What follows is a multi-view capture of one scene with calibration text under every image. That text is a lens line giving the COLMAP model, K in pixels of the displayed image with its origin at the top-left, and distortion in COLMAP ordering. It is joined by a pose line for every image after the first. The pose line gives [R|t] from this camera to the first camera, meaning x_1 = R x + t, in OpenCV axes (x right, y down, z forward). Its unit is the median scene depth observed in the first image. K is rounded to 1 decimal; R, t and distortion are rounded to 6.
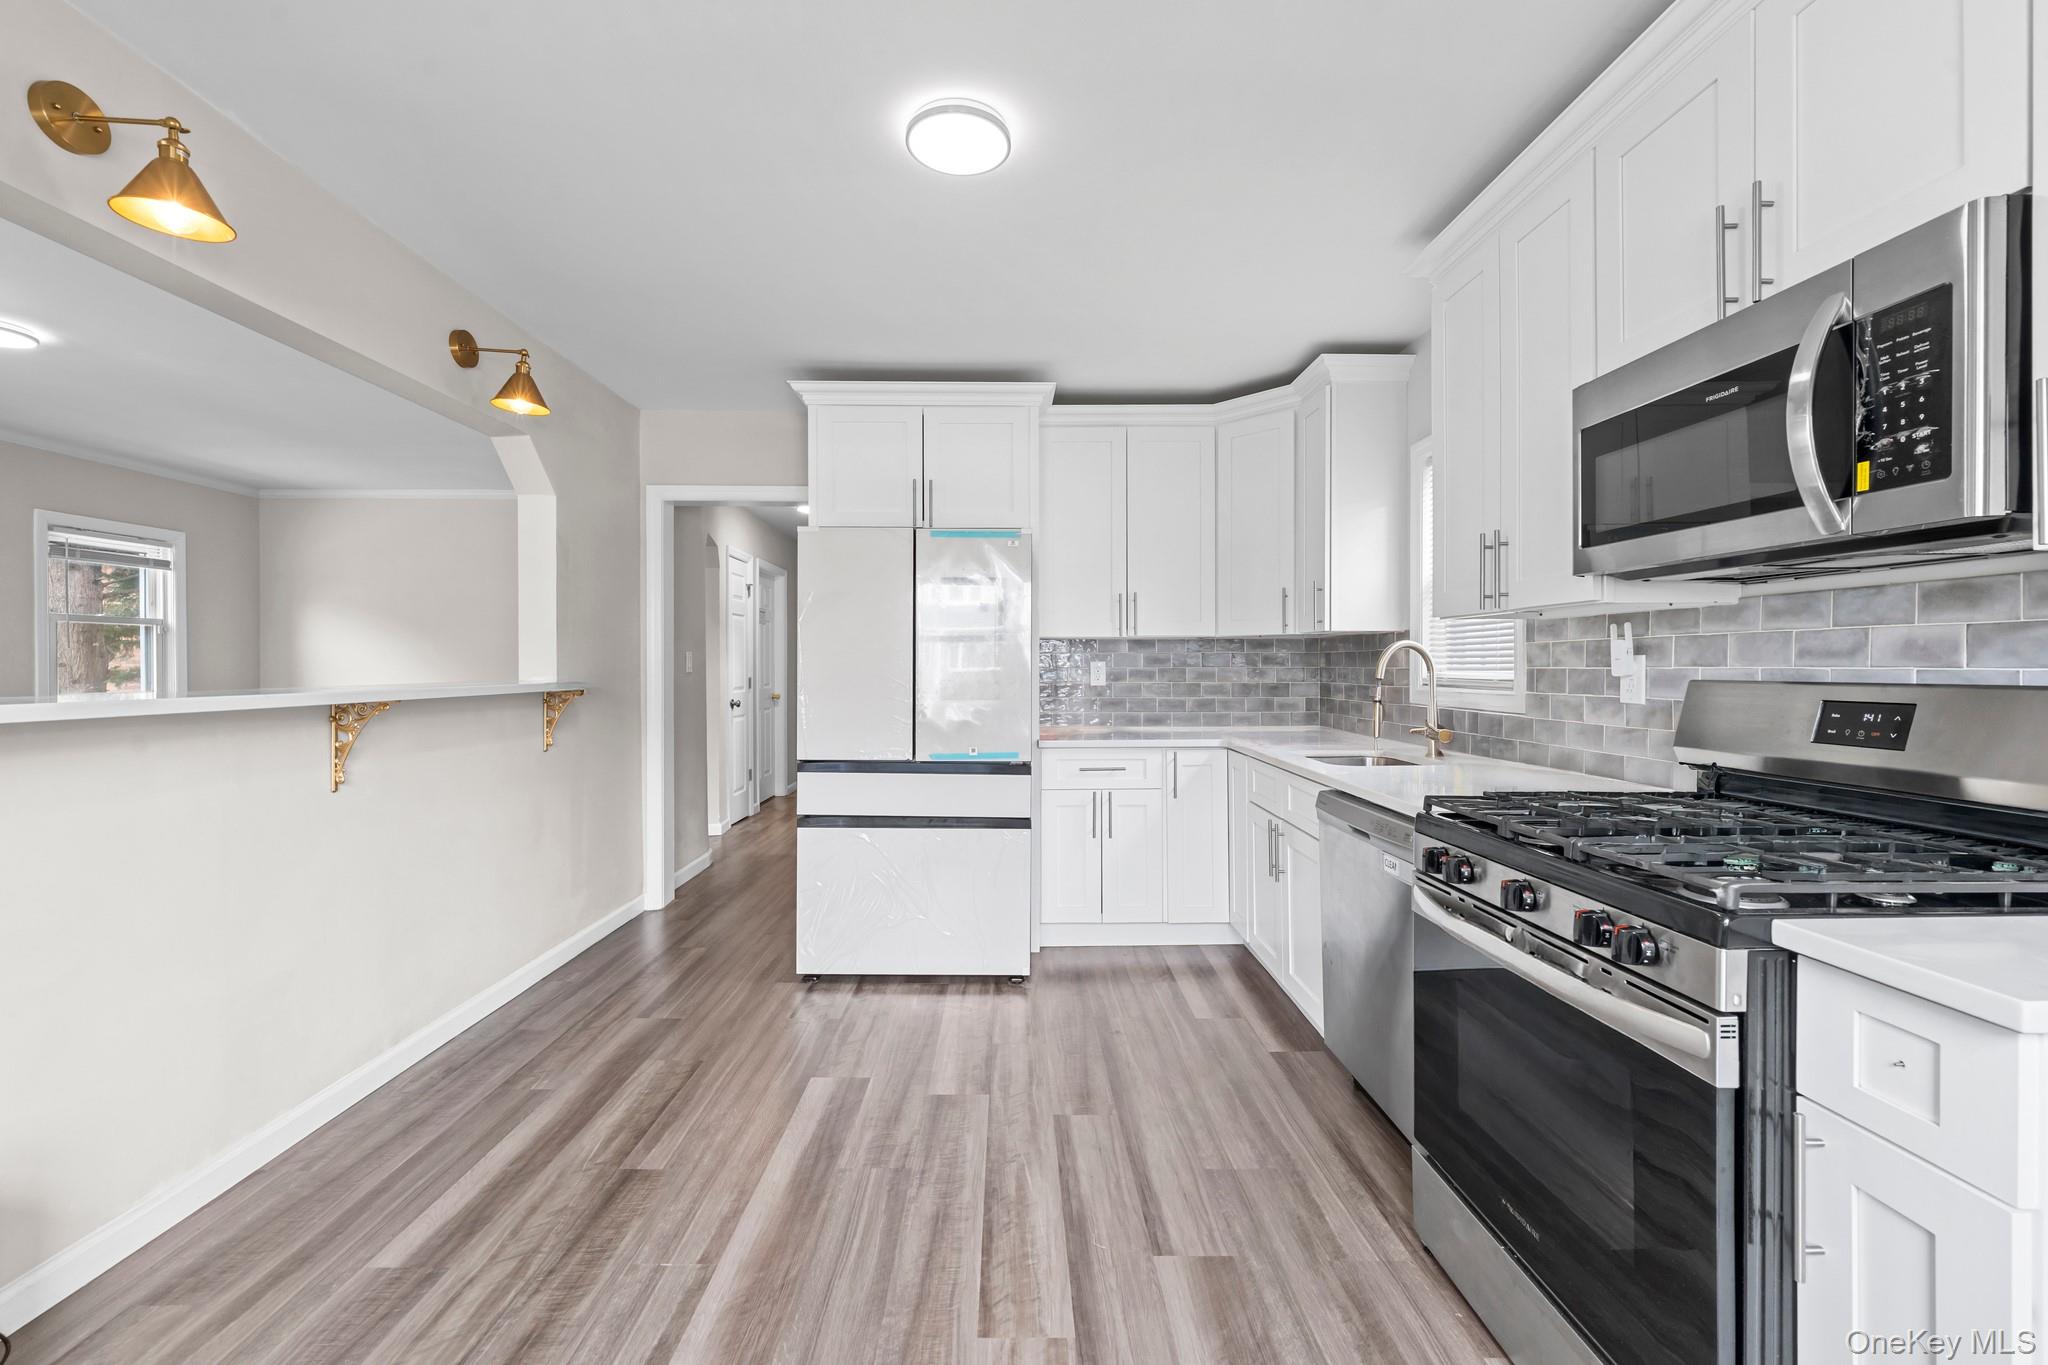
lens RADIAL K [[822.2, 0, 1022.0], [0, 822.2, 671.9], [0, 0, 1]] dist [0.000710, 0.000178]
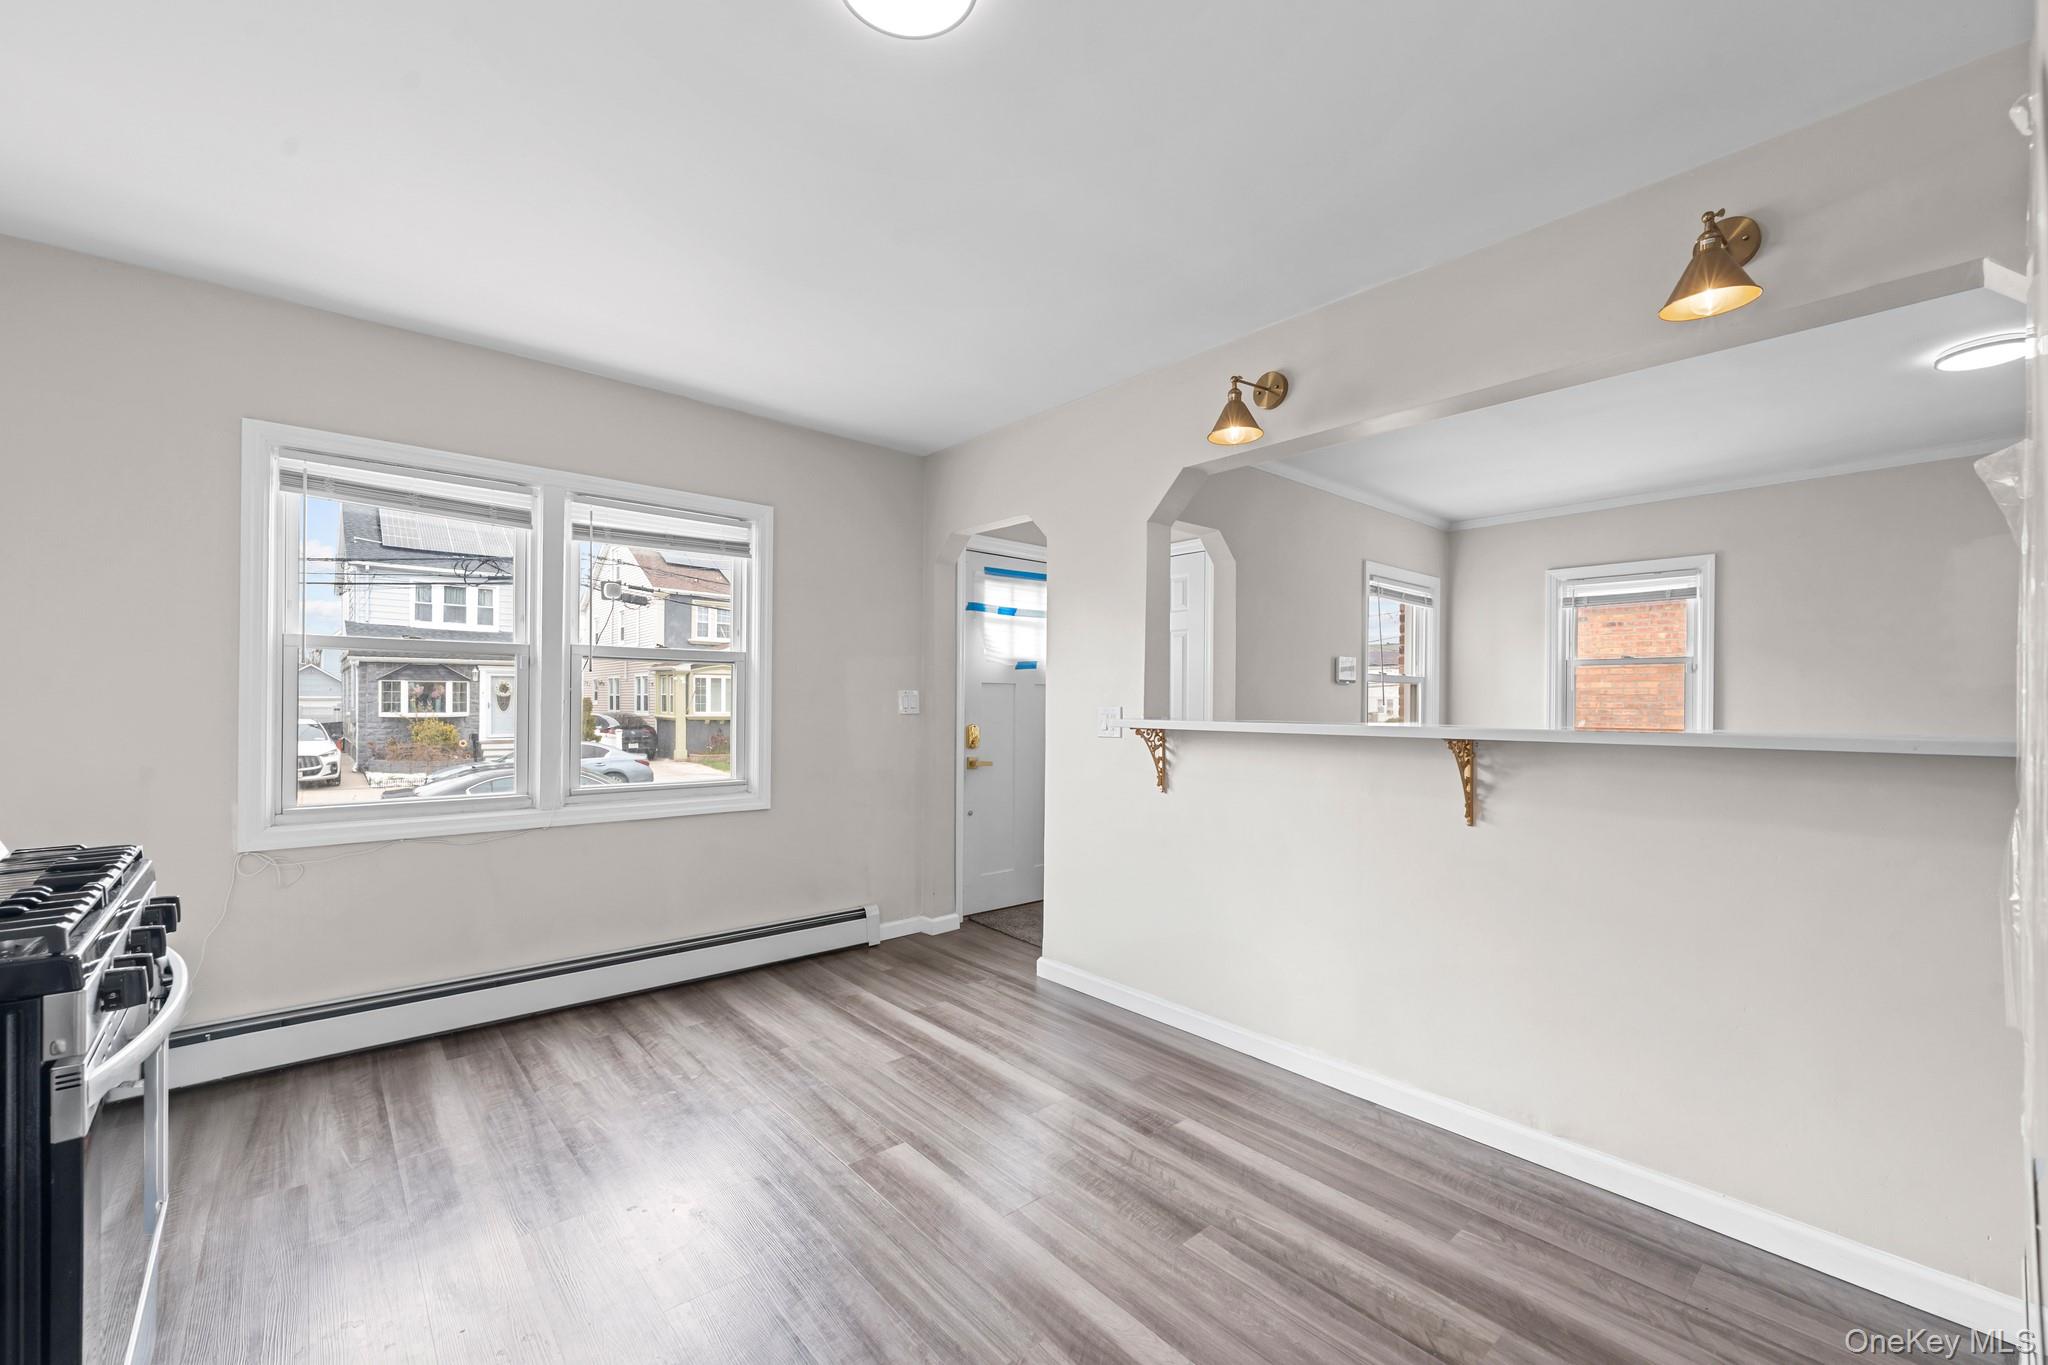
lens RADIAL K [[835.9, 0, 1005.5], [0, 835.9, 704.1], [0, 0, 1]] dist [-0.000112, -0.000065]
pose [[-0.777188, -0.006049, -0.629240, 0.284797], [-0.010191, 0.999944, 0.002975, -0.002909], [0.629186, 0.008725, -0.777206, 1.460935]]
